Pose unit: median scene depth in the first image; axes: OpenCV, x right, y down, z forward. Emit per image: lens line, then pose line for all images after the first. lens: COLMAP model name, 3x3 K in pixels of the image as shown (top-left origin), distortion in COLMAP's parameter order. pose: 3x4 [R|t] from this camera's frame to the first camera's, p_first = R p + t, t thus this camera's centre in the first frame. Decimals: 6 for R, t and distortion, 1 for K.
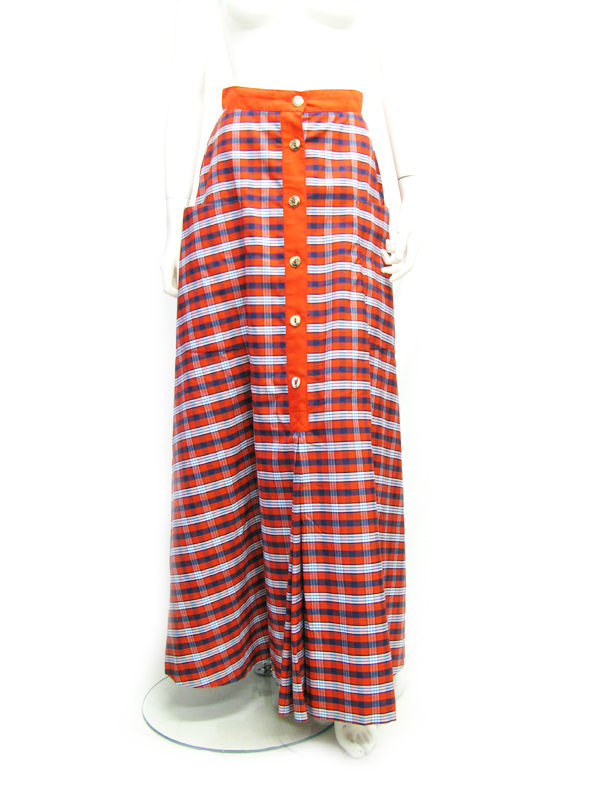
lens RADIAL K [[980.8, 0, 302.8], [0, 980.8, 402.9], [0, 0, 1]] dist [-0.190039, 0.000000]
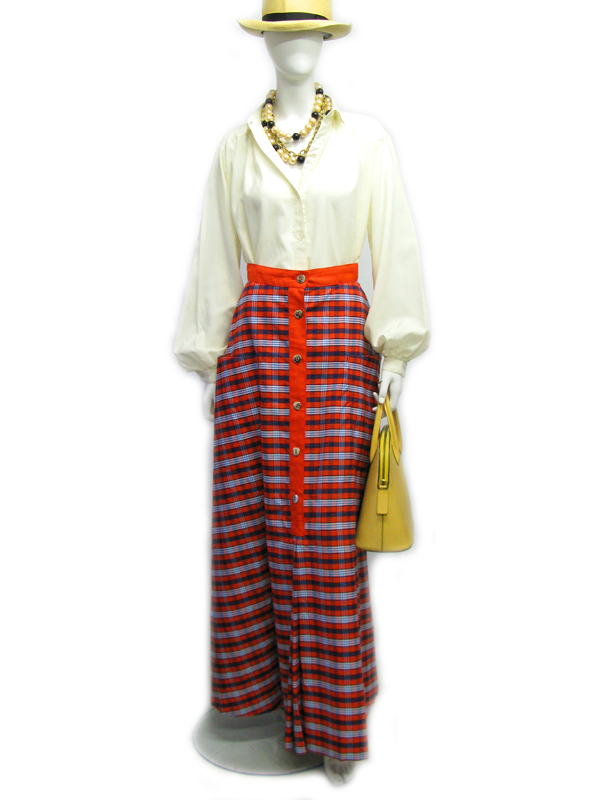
lens RADIAL K [[980.8, 0, 298.3], [0, 980.8, 400.1], [0, 0, 1]] dist [-0.190039, 0.000000]
pose [[0.988845, 0.017637, -0.147900, 0.185393], [-0.018447, 0.999821, -0.004108, -0.145176], [0.147801, 0.006791, 0.988994, -0.289404]]
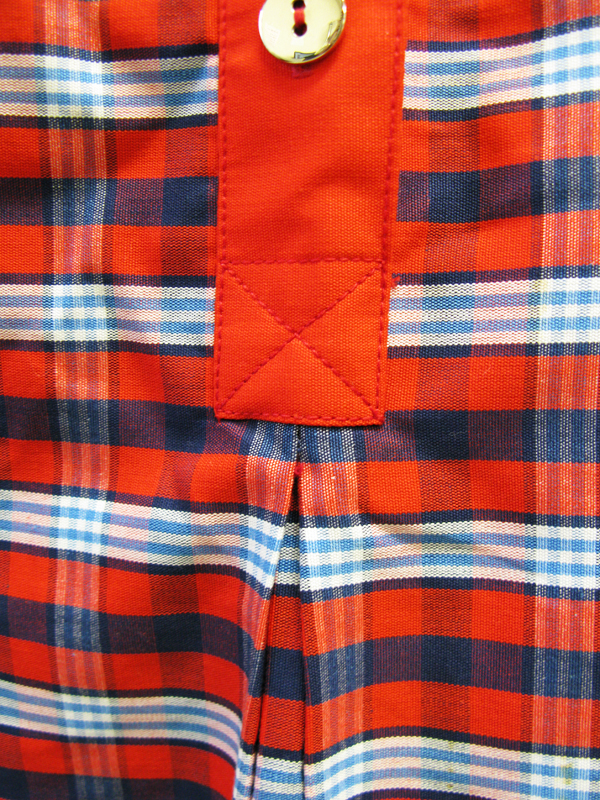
lens RADIAL K [[980.8, 0, 299.8], [0, 980.8, 399.8], [0, 0, 1]] dist [-0.190039, 0.000000]
pose [[0.951174, 0.032701, 0.306918, -0.041585], [-0.048957, 0.997768, 0.045415, 0.020393], [-0.304748, -0.058223, 0.950652, 0.872085]]
